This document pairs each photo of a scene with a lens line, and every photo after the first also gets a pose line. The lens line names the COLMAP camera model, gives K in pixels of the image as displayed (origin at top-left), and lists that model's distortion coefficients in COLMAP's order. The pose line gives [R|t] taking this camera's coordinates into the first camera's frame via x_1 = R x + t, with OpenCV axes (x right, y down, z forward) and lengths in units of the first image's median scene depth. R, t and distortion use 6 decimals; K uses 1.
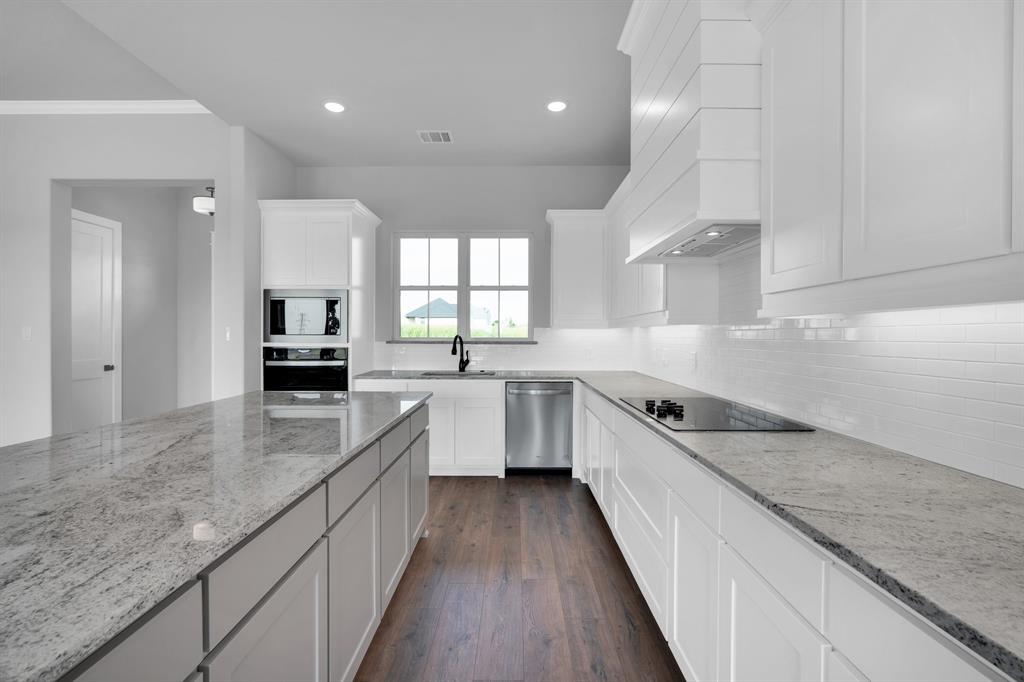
lens RADIAL K [[462.3, 0, 505.8], [0, 462.3, 337.8], [0, 0, 1]] dist [0.001686, 0.000262]
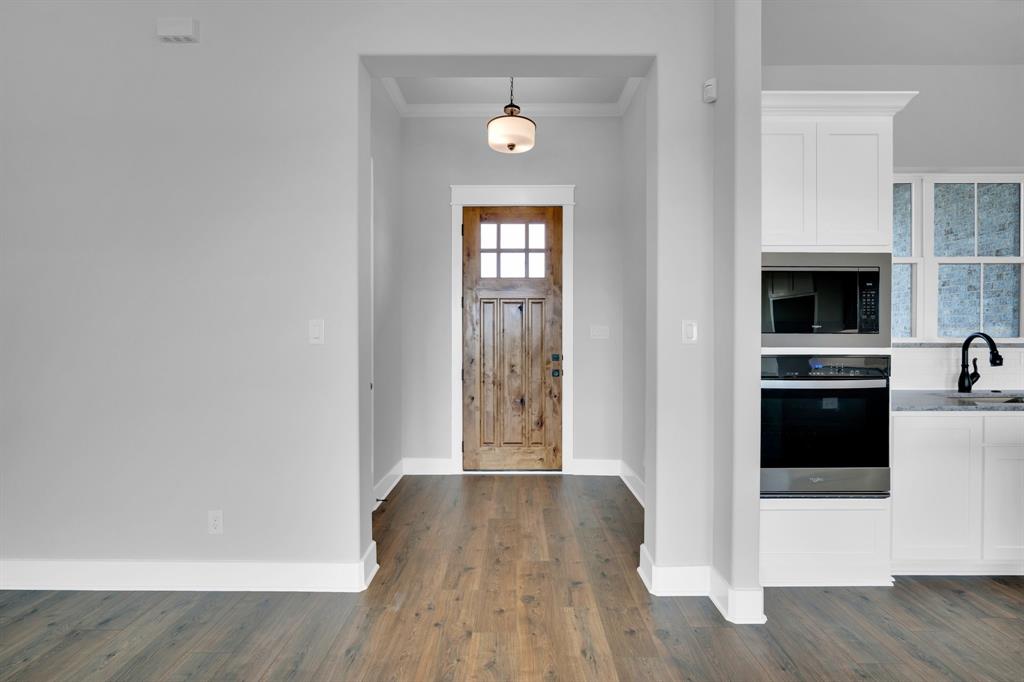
lens RADIAL K [[454.0, 0, 509.6], [0, 454.0, 340.2], [0, 0, 1]] dist [-0.017243, 0.006173]
pose [[0.999993, -0.003425, -0.001242, -0.794850], [0.003429, 0.999987, 0.003671, -0.001126], [0.001229, -0.003675, 0.999992, 0.444007]]
